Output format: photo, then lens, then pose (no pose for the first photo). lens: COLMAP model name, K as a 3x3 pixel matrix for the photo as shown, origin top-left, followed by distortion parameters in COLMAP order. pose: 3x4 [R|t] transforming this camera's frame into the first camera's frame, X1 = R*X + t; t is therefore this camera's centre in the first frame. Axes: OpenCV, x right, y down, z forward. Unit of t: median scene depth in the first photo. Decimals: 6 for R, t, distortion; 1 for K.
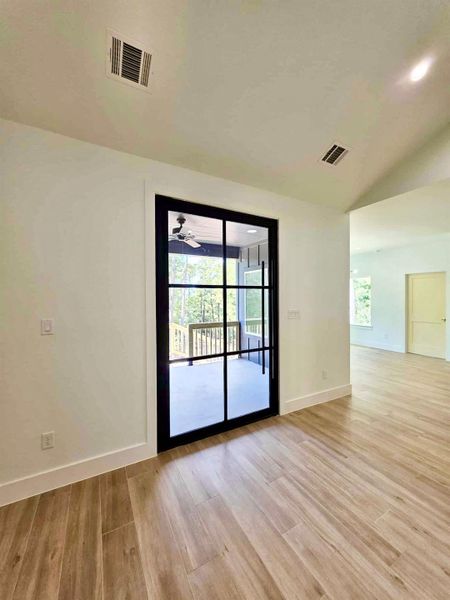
lens RADIAL K [[238.3, 0, 228.2], [0, 238.3, 298.0], [0, 0, 1]] dist [0.001302, 0.000090]
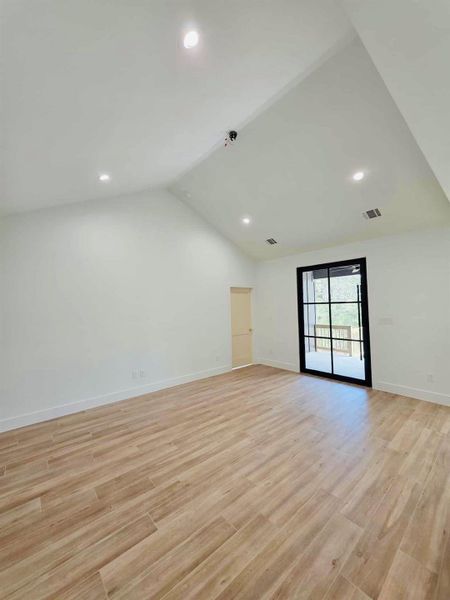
lens RADIAL K [[238.3, 0, 228.2], [0, 238.3, 298.0], [0, 0, 1]] dist [0.001302, 0.000090]
pose [[0.203072, -0.032621, -0.978620, 2.308080], [0.017687, 0.999404, -0.029644, -0.060418], [0.979004, -0.011289, 0.203528, -0.257785]]
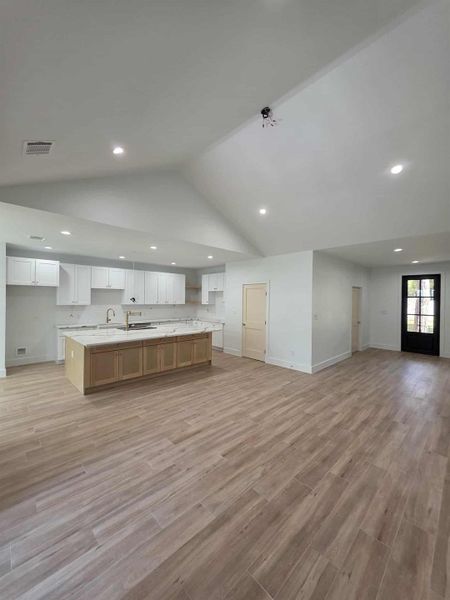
lens RADIAL K [[238.3, 0, 228.2], [0, 238.3, 298.0], [0, 0, 1]] dist [0.001302, 0.000090]
pose [[-0.261954, 0.003214, 0.965075, -0.740983], [-0.005600, 0.999973, -0.004851, -0.086760], [-0.965064, -0.006675, -0.261928, 0.767673]]
